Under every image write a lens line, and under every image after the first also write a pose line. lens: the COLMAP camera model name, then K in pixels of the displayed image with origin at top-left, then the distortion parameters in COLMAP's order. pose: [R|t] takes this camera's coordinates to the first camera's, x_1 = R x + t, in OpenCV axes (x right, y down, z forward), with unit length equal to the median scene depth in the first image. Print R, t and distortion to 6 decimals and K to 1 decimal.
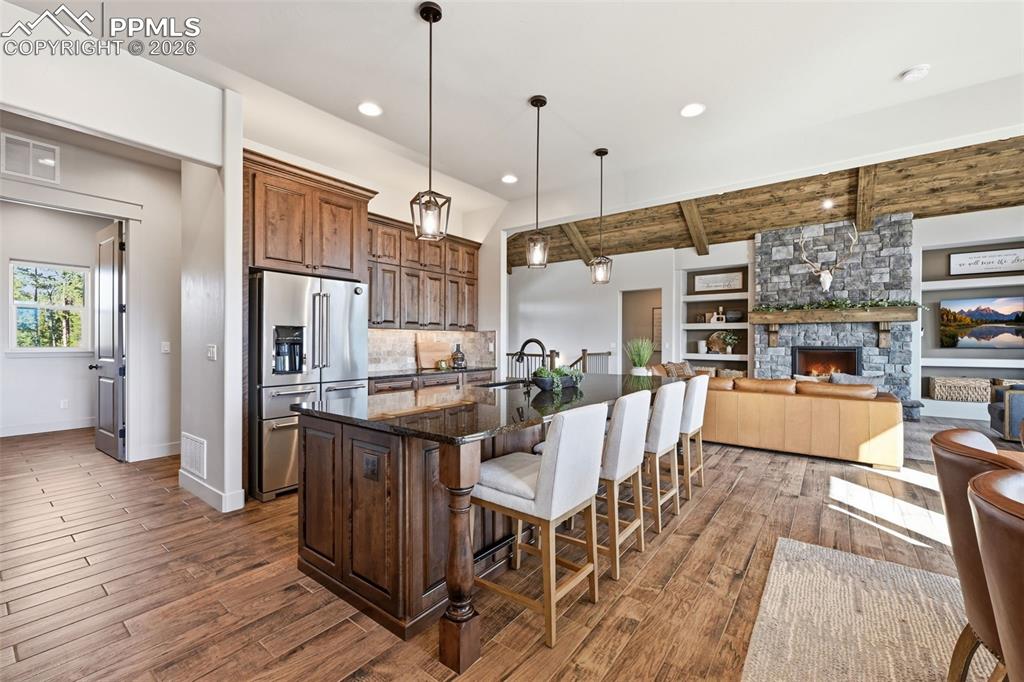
lens RADIAL K [[426.6, 0, 512.0], [0, 426.6, 341.0], [0, 0, 1]] dist [0.000920, 0.000261]
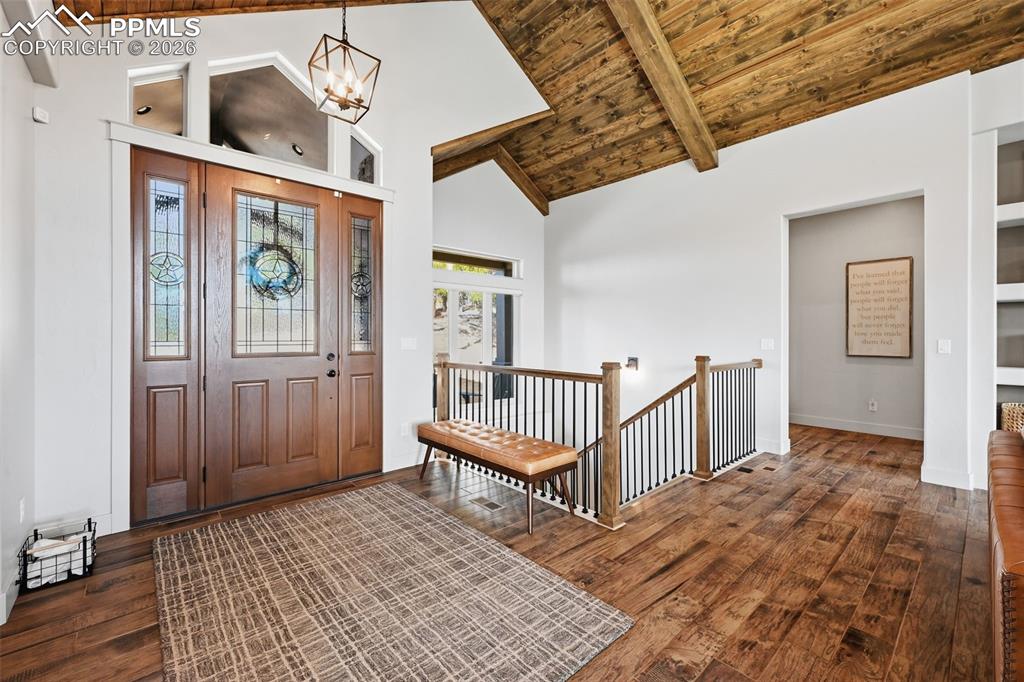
lens RADIAL K [[426.6, 0, 512.0], [0, 426.6, 341.0], [0, 0, 1]] dist [0.000920, 0.000261]
pose [[0.982456, -0.003495, -0.186464, 0.066912], [0.004516, 0.999977, 0.005051, 0.002907], [0.186442, -0.005805, 0.982449, 0.544674]]
